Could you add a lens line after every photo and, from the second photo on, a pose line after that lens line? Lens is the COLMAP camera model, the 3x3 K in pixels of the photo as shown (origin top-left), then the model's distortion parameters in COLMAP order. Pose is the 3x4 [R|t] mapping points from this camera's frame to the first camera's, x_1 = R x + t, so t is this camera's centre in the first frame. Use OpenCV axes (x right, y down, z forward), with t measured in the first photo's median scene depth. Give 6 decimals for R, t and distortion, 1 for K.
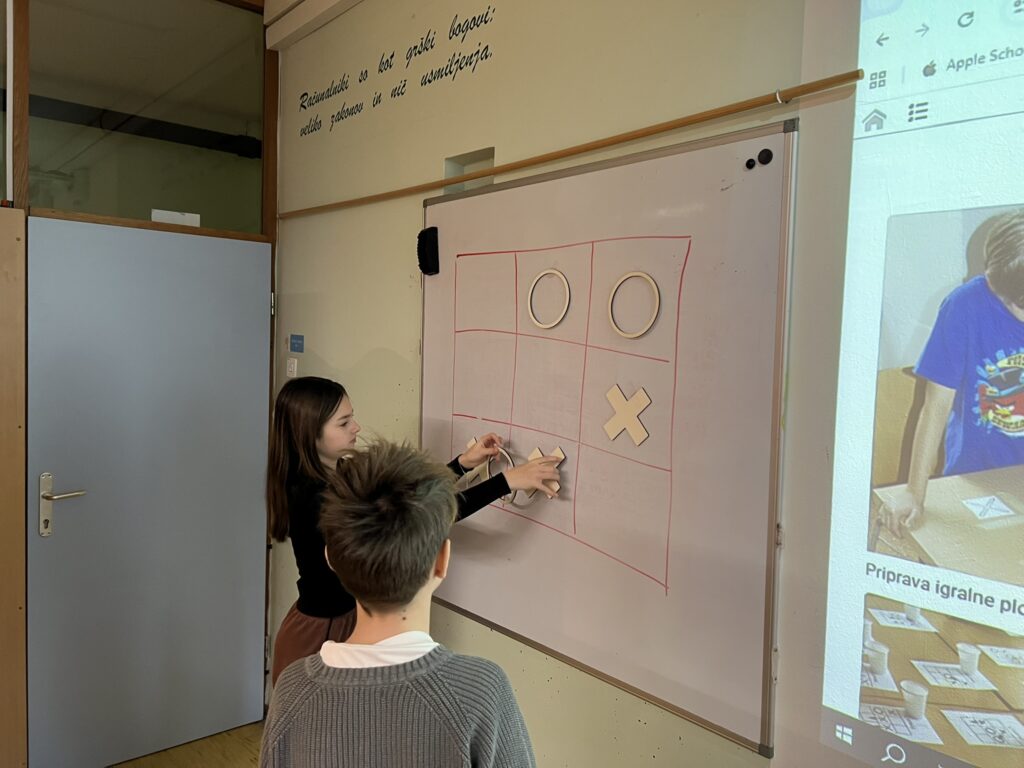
lens RADIAL K [[756.8, 0, 510.9], [0, 756.8, 382.9], [0, 0, 1]] dist [0.014679, -0.024766]
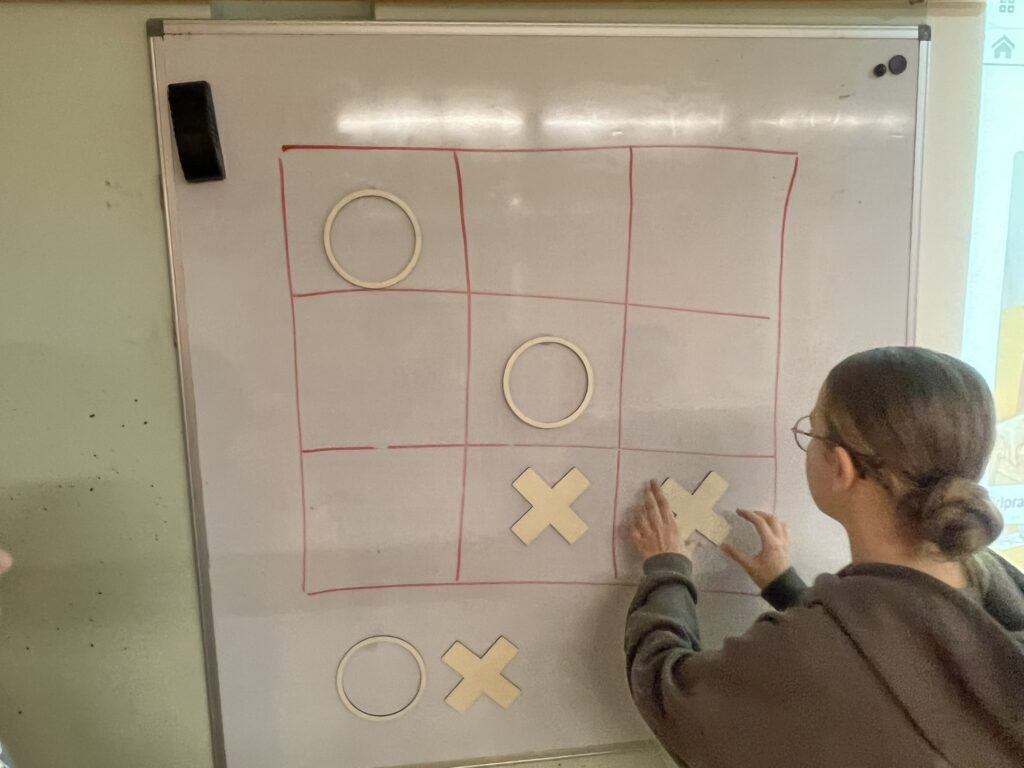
lens RADIAL K [[756.8, 0, 513.2], [0, 756.8, 384.1], [0, 0, 1]] dist [0.014679, -0.024766]
pose [[0.567704, -0.158114, 0.807906, -0.704386], [0.085347, 0.987398, 0.133270, -0.106217], [-0.818796, -0.006706, 0.574045, 0.948990]]
